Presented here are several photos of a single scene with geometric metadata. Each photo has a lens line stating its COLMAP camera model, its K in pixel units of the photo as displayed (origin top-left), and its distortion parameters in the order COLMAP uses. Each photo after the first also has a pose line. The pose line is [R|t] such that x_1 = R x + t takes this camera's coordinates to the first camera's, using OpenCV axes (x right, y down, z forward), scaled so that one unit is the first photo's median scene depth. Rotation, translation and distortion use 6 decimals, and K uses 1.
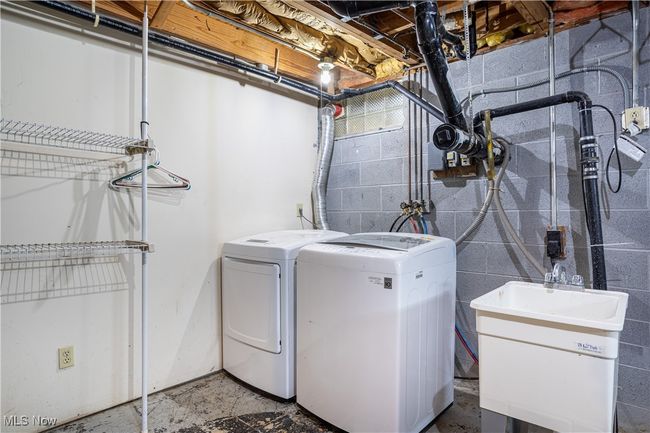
lens RADIAL K [[391.5, 0, 323.7], [0, 391.5, 213.2], [0, 0, 1]] dist [0.001571, 0.000632]
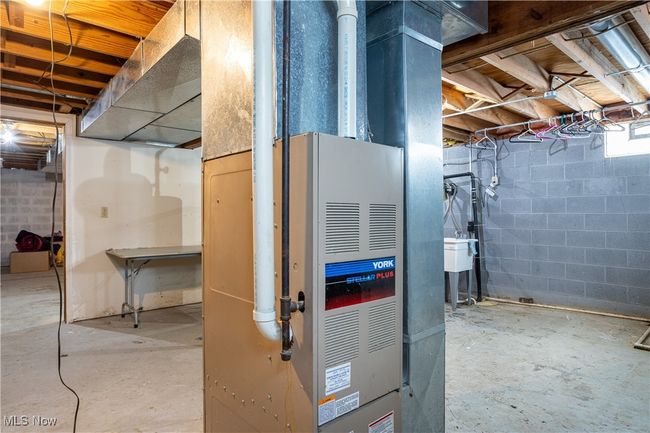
lens RADIAL K [[391.5, 0, 326.6], [0, 391.5, 216.9], [0, 0, 1]] dist [0.001571, 0.000632]
pose [[0.992588, 0.004113, -0.121458, -0.042022], [-0.003579, 0.999983, 0.004616, 0.008729], [0.121475, -0.004148, 0.992586, -1.709393]]
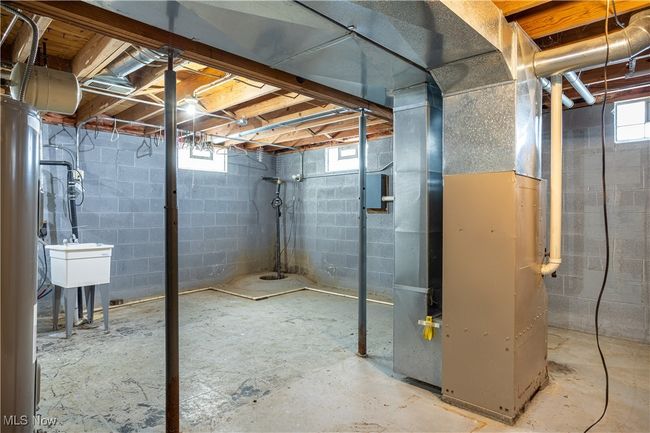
lens RADIAL K [[391.5, 0, 325.1], [0, 391.5, 212.4], [0, 0, 1]] dist [0.001571, 0.000632]
pose [[0.026681, 0.004962, 0.999632, -1.396786], [-0.002446, 0.999985, -0.004899, 0.000444], [-0.999641, -0.002315, 0.026692, -0.512839]]
